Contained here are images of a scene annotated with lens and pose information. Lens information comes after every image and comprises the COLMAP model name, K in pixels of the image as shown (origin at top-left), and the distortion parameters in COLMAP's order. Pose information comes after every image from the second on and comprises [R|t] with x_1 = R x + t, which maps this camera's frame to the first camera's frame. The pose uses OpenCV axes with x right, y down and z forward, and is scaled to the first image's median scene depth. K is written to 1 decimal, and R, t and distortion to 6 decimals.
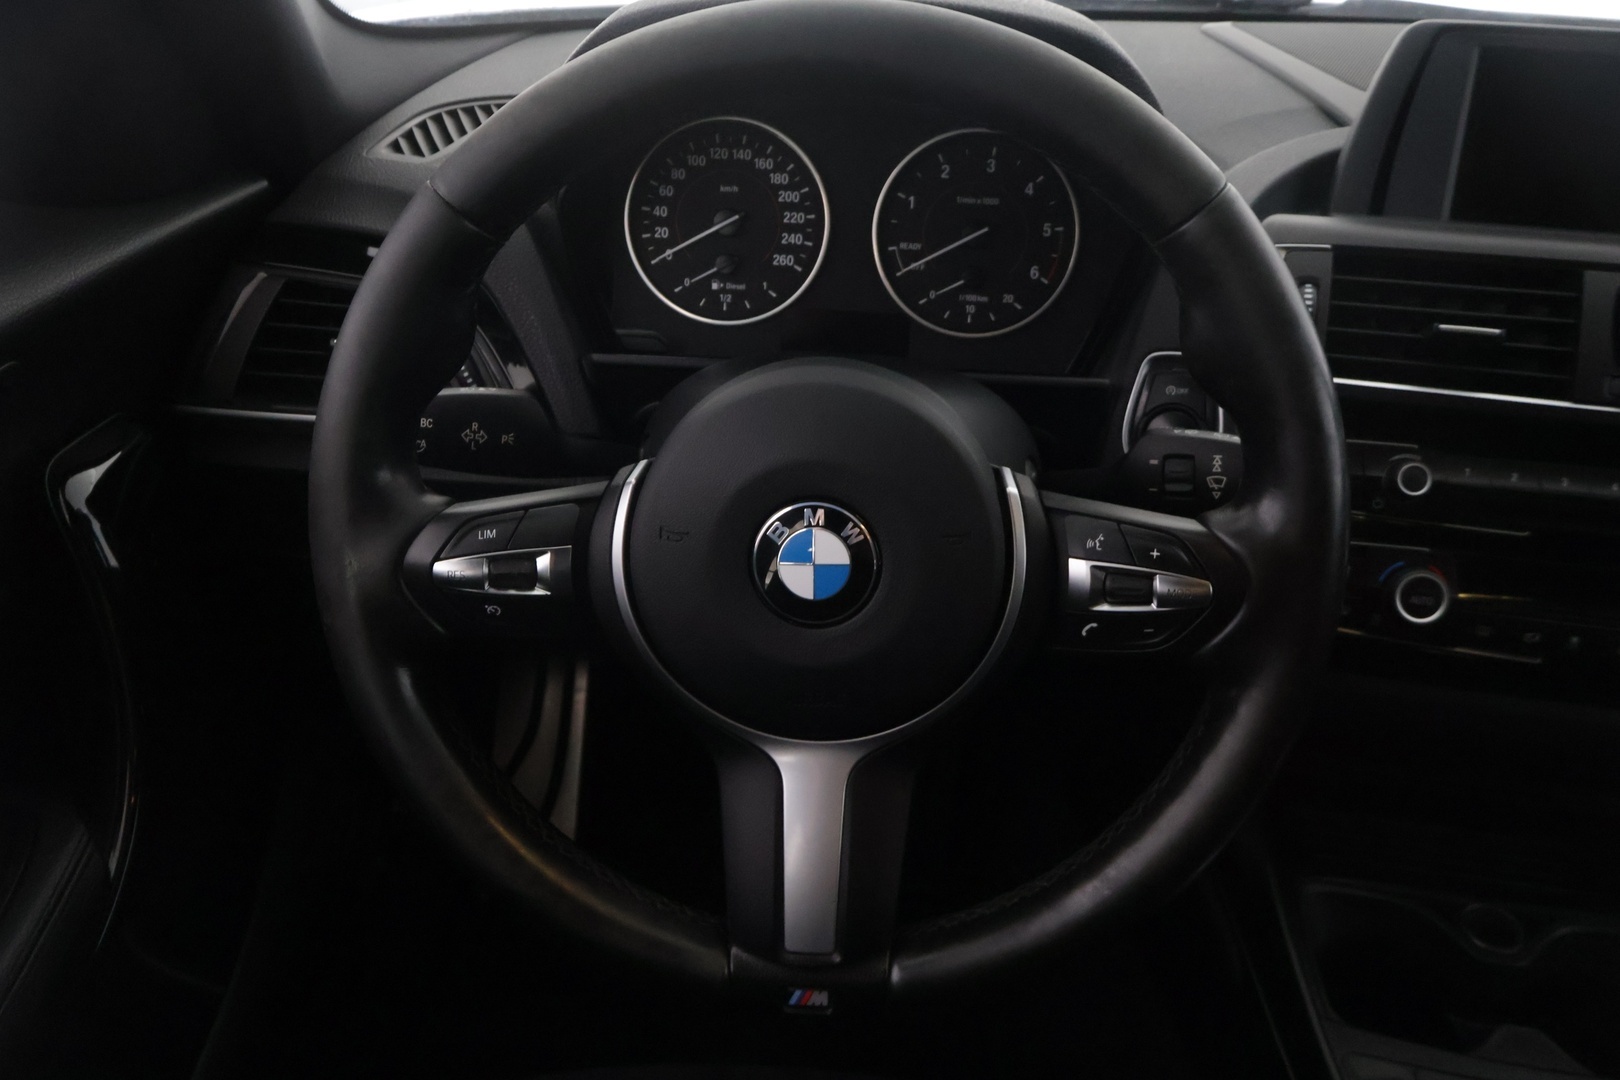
lens RADIAL K [[1352.5, 0, 815.8], [0, 1352.5, 585.6], [0, 0, 1]] dist [-0.019081, 0.000246]
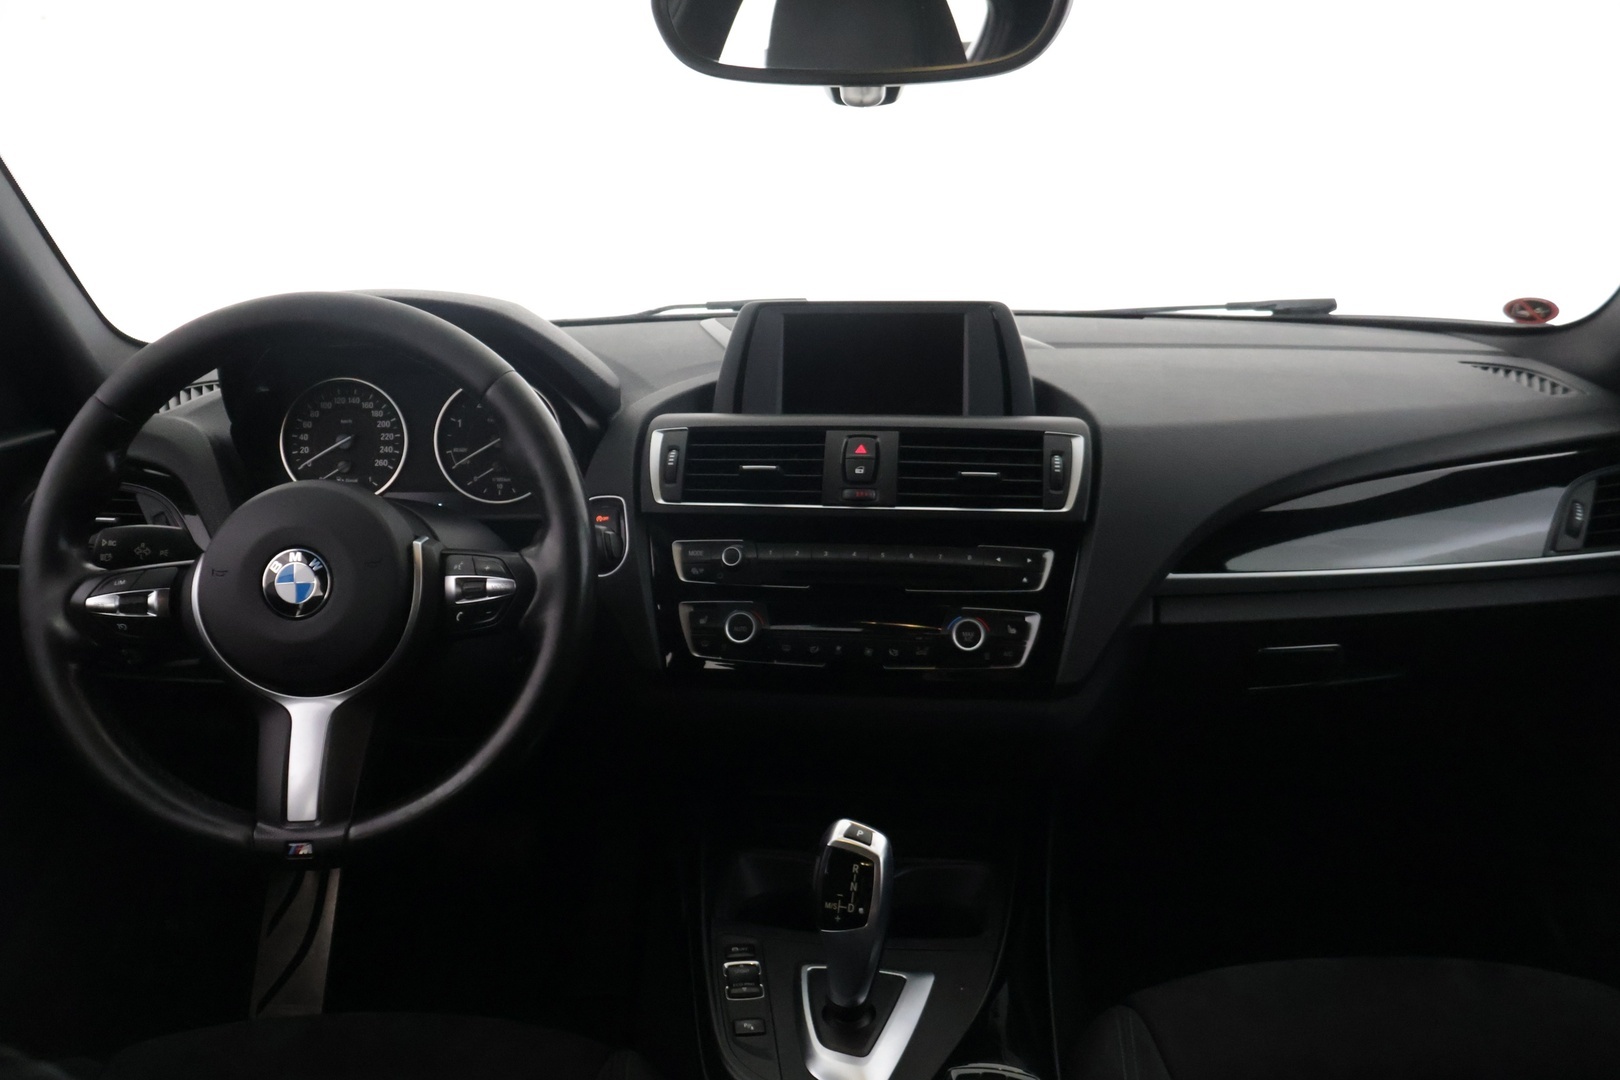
lens RADIAL K [[1357.7, 0, 801.3], [0, 1357.7, 544.0], [0, 0, 1]] dist [0.004803, 0.001348]
pose [[0.998361, -0.049565, 0.028614, 0.424372], [0.055478, 0.960941, -0.271136, 0.315641], [-0.014058, 0.272279, 0.962116, -0.523646]]
